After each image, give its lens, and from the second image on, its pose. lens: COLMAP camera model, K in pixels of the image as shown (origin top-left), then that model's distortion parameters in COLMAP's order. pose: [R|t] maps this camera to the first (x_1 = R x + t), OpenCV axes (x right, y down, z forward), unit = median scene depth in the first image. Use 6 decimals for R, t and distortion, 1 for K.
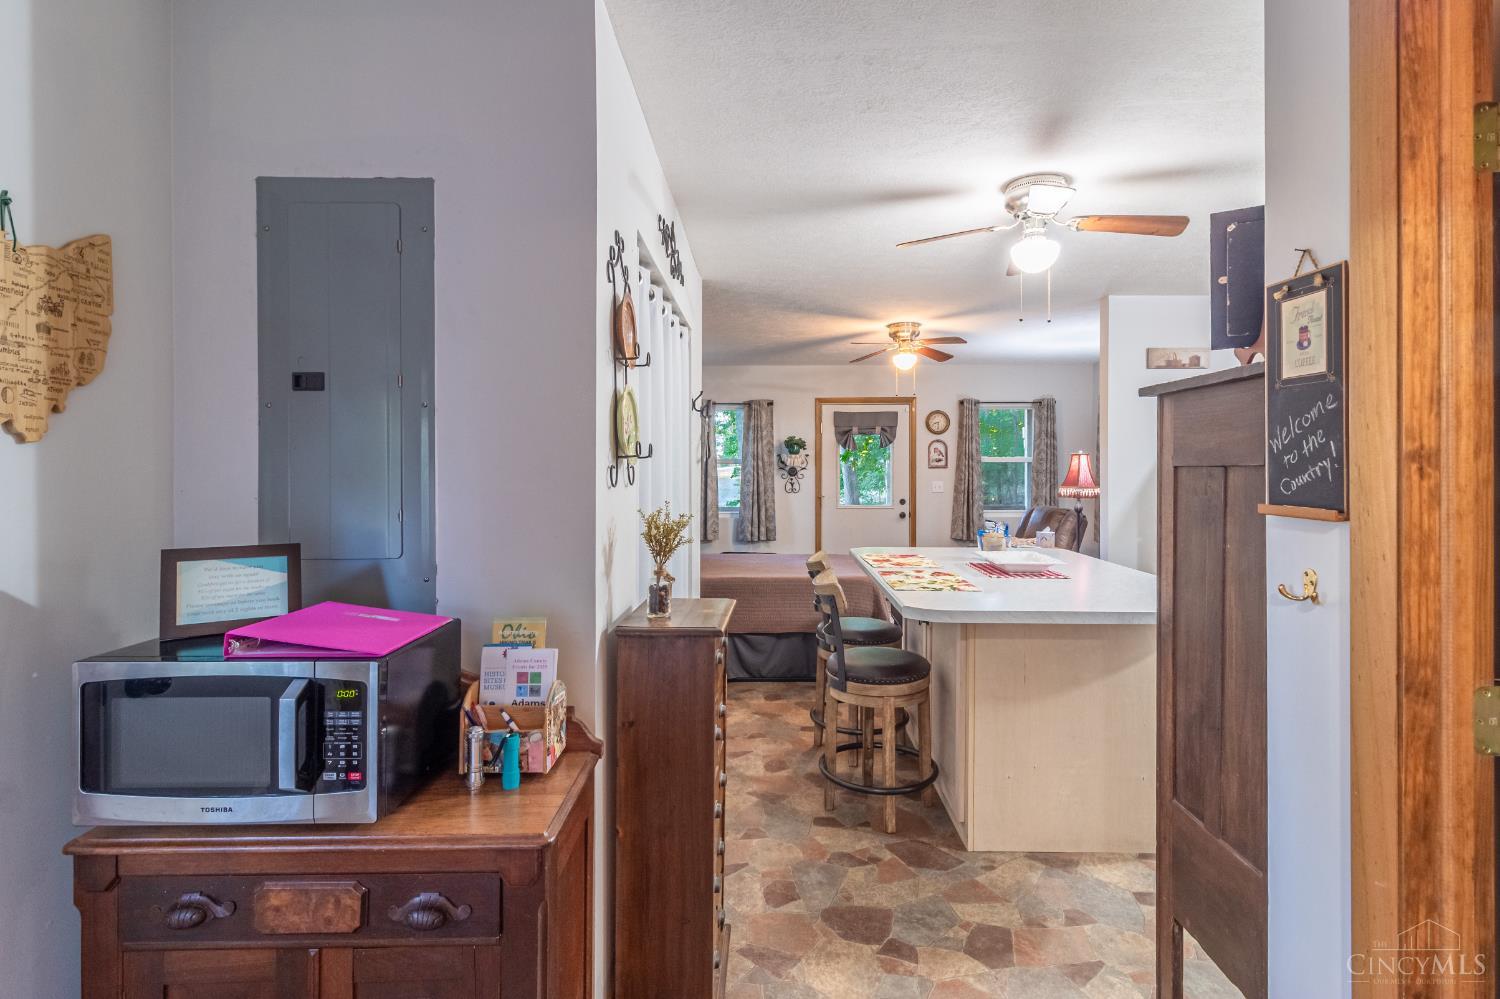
lens RADIAL K [[706.2, 0, 753.8], [0, 706.2, 478.2], [0, 0, 1]] dist [0.002451, 0.000106]
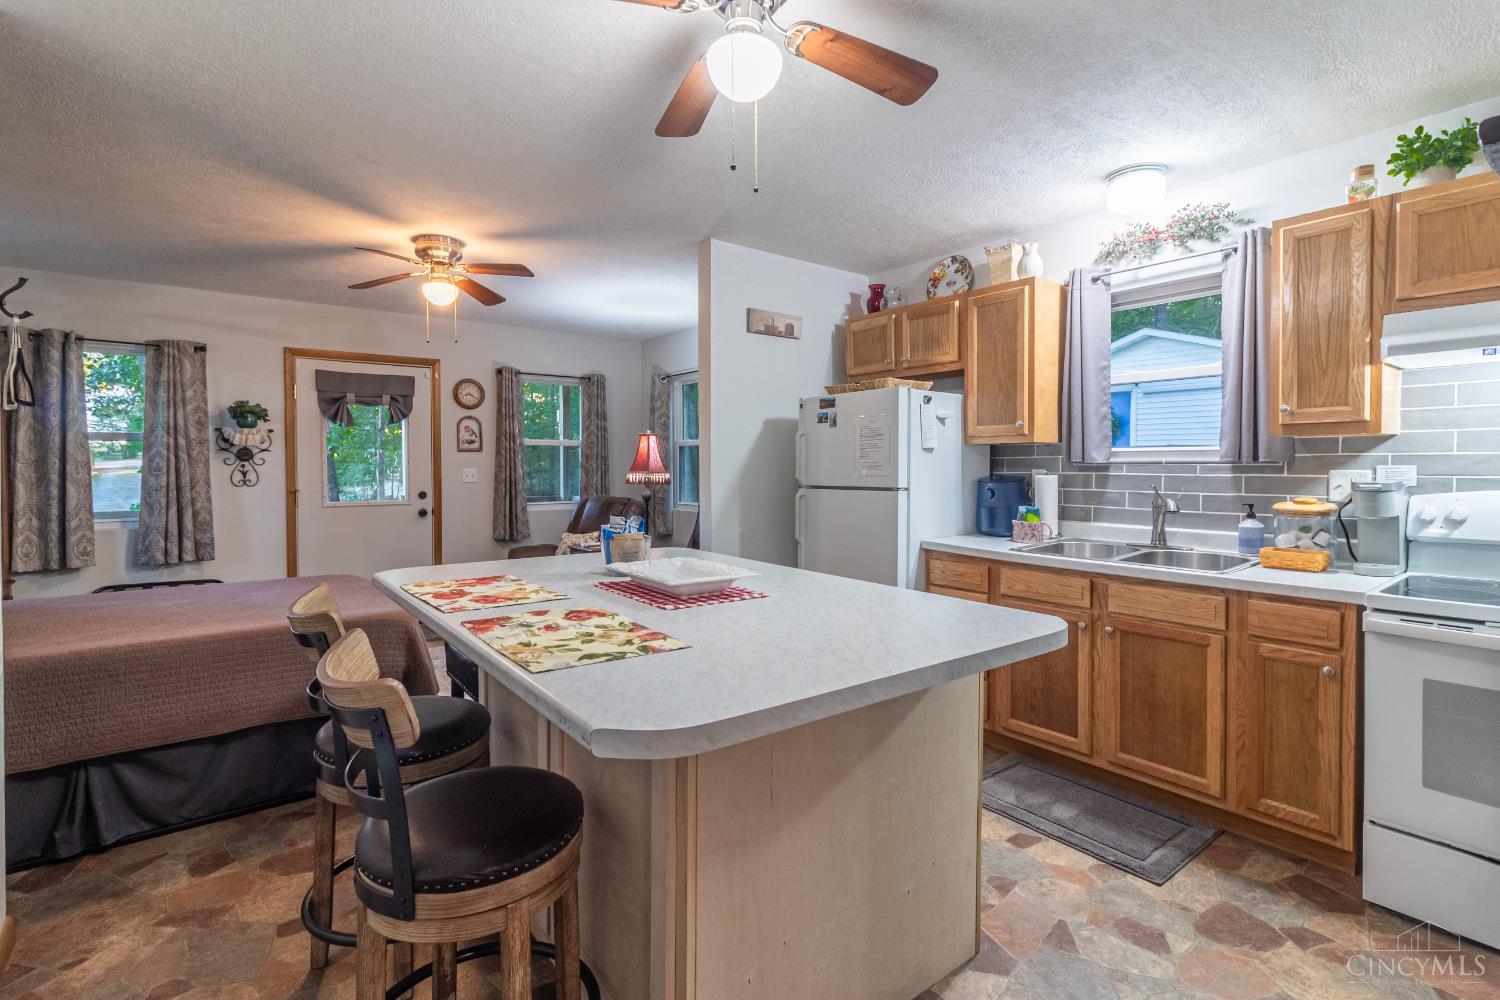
lens RADIAL K [[706.2, 0, 753.8], [0, 706.2, 478.7], [0, 0, 1]] dist [0.002451, 0.000106]
pose [[0.776165, -0.012117, 0.630414, 0.007185], [0.006006, 0.999912, 0.011825, 0.008763], [-0.630501, -0.005392, 0.776169, 0.183351]]
